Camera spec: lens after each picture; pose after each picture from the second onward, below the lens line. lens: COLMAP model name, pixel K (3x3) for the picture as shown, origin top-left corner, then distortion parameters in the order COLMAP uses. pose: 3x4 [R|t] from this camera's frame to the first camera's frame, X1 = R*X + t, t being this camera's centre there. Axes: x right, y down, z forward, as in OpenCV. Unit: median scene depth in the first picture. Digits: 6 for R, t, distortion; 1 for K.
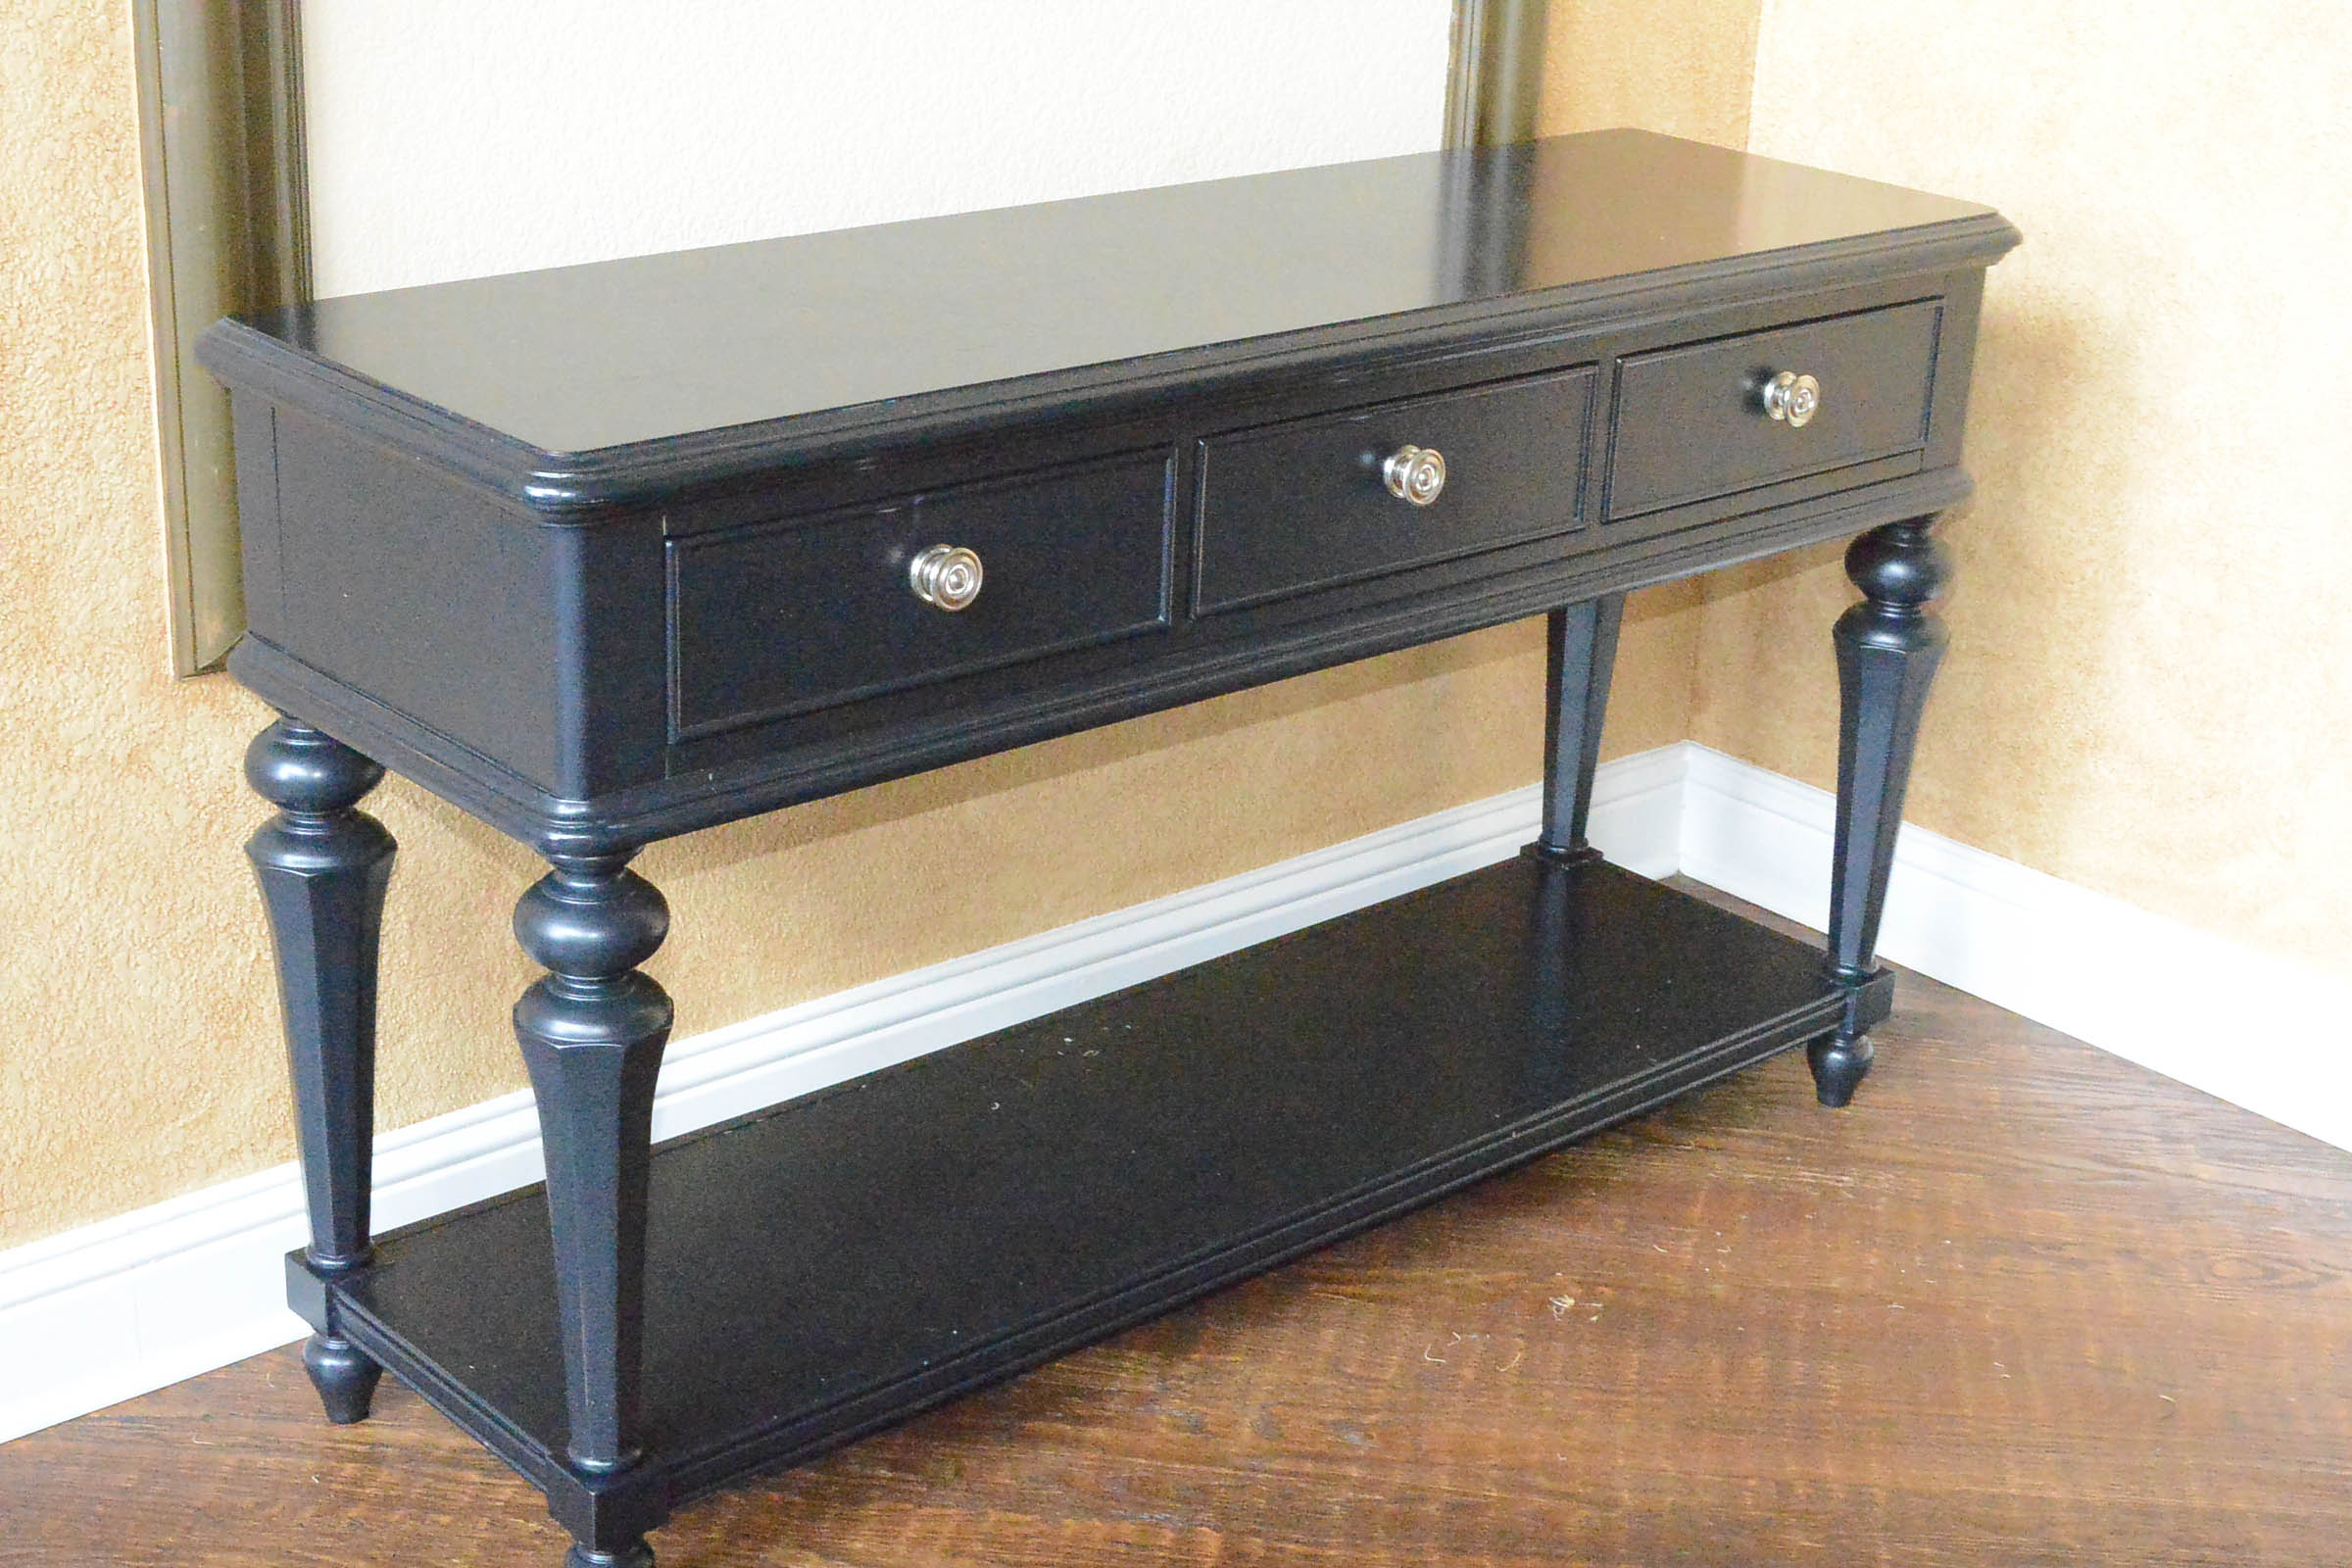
lens RADIAL K [[3480.2, 0, 1174.3], [0, 3480.2, 789.5], [0, 0, 1]] dist [-0.011500, 0.000000]
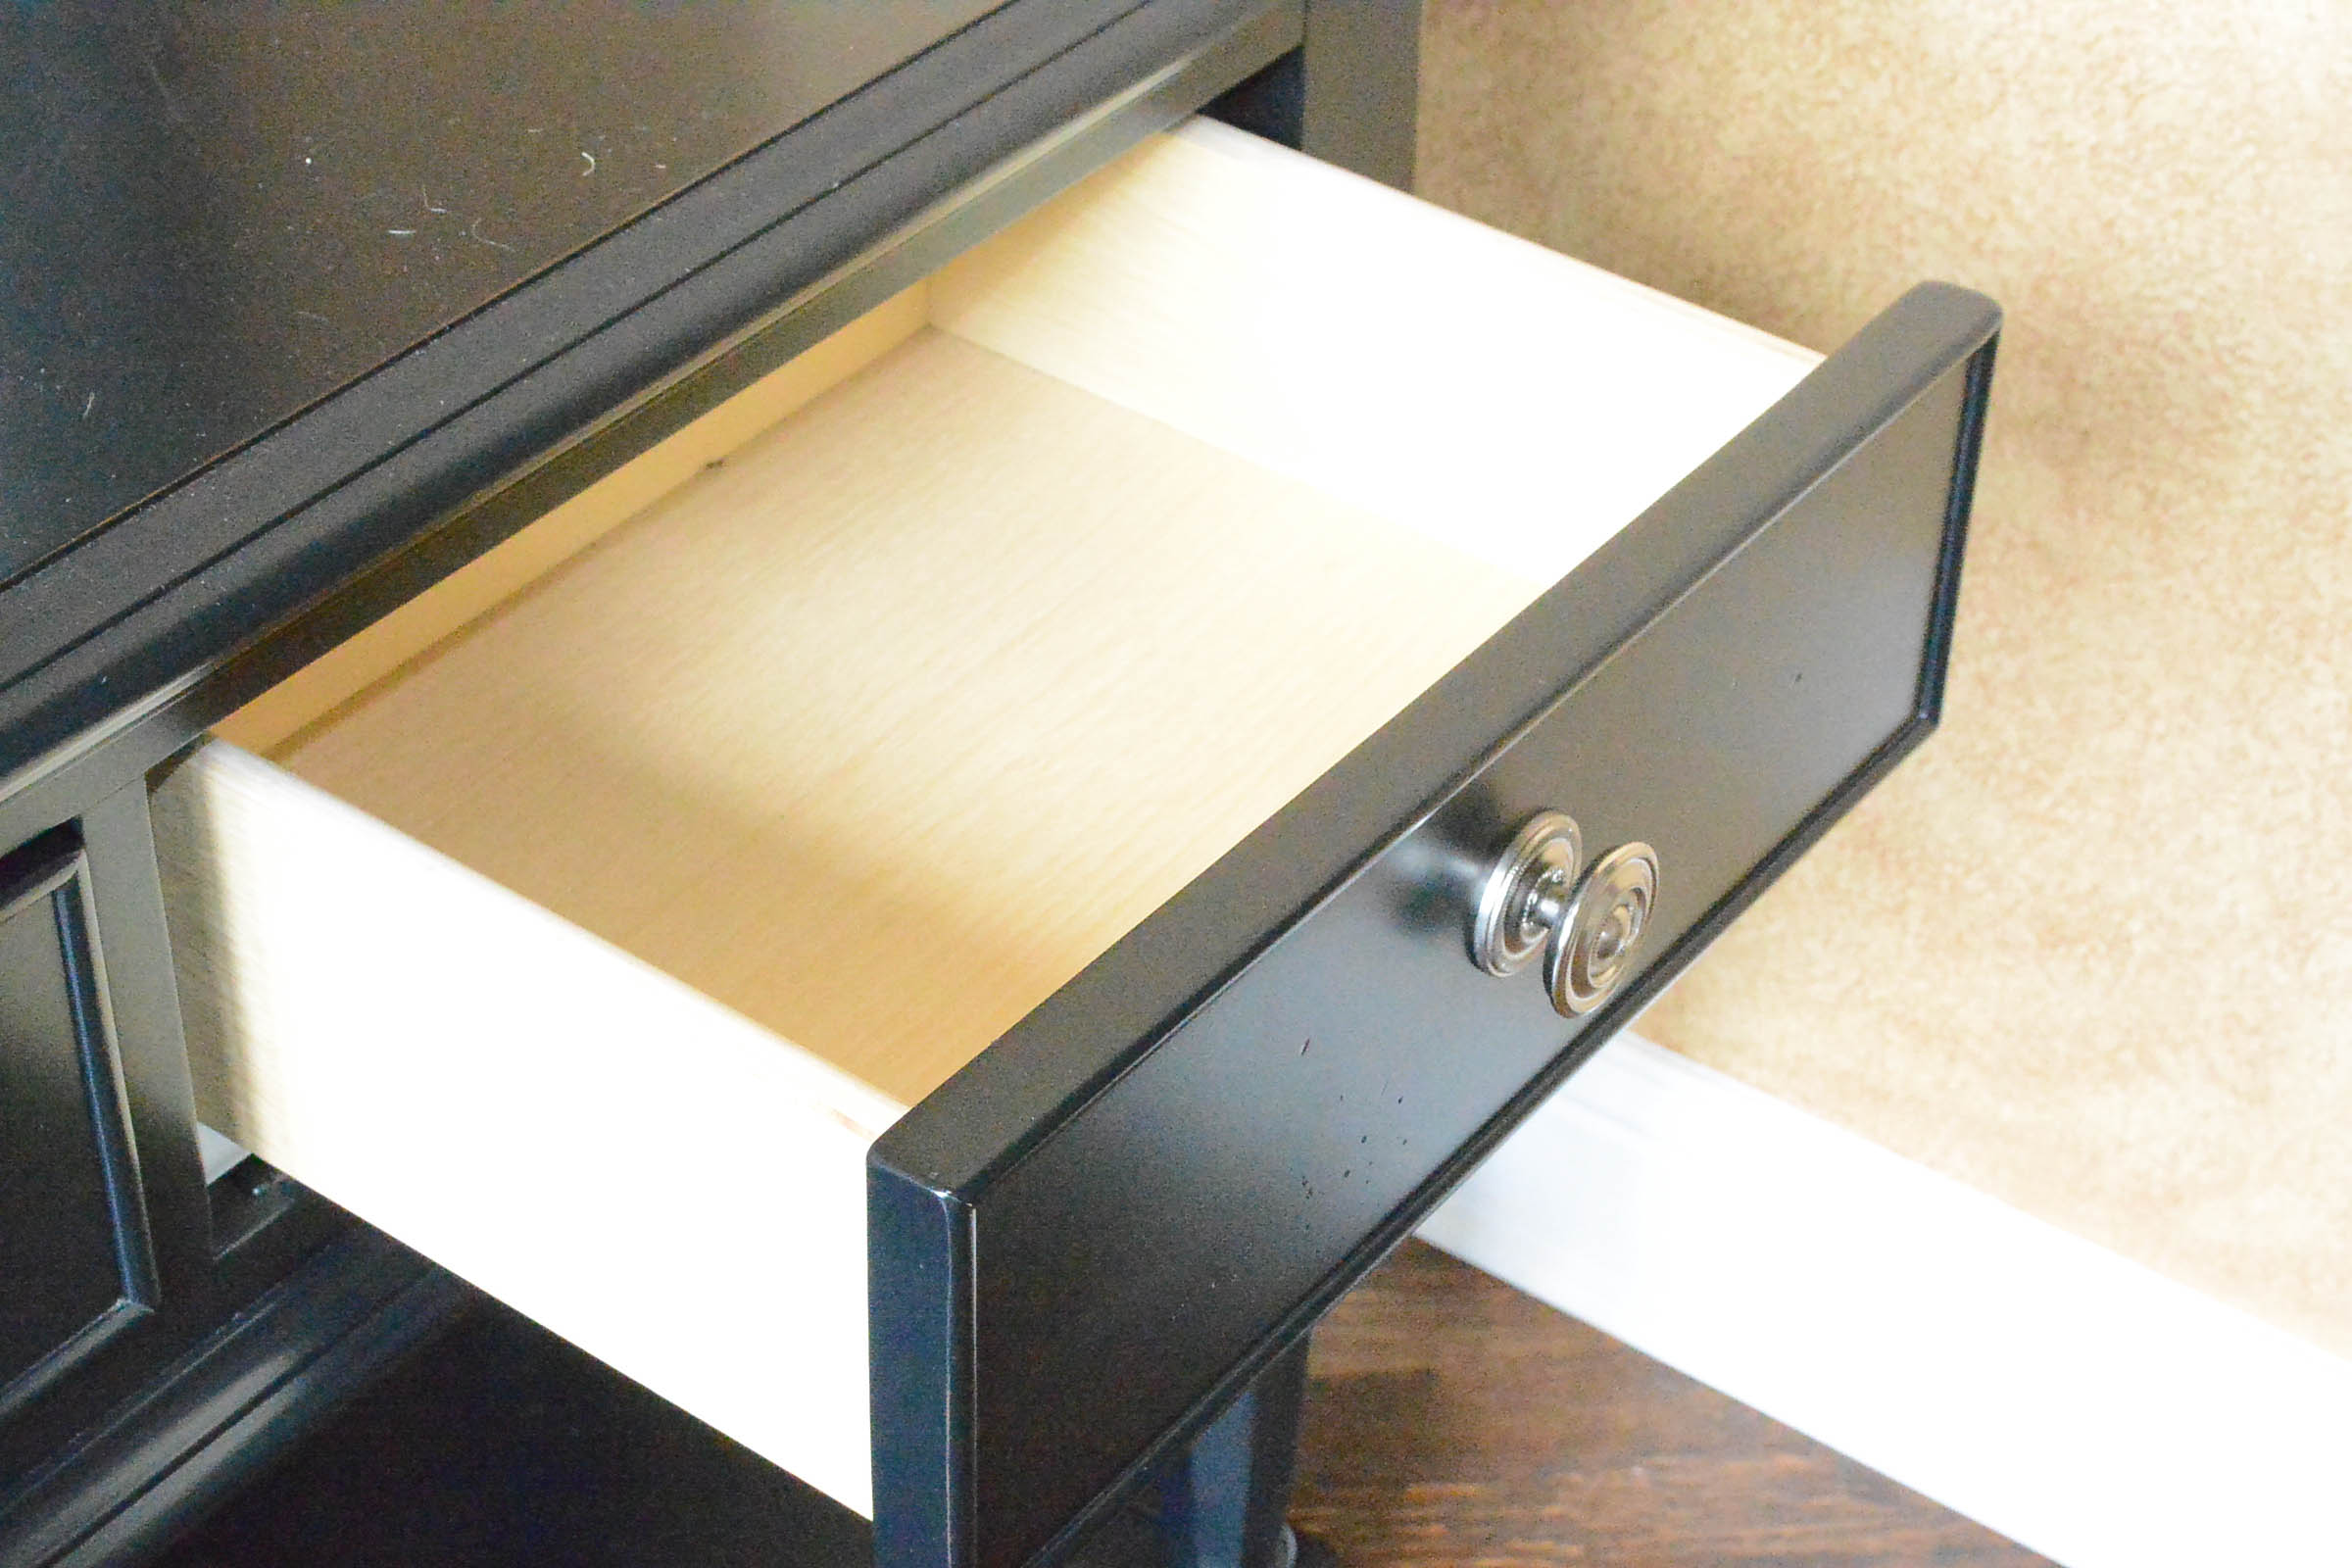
lens RADIAL K [[4357.4, 0, 1176.7], [0, 4357.4, 787.2], [0, 0, 1]] dist [0.007614, 0.000000]
pose [[0.978122, -0.149759, 0.144395, 0.126381], [0.100680, 0.948170, 0.301392, -0.176812], [-0.182047, -0.280261, 0.942503, 0.539914]]
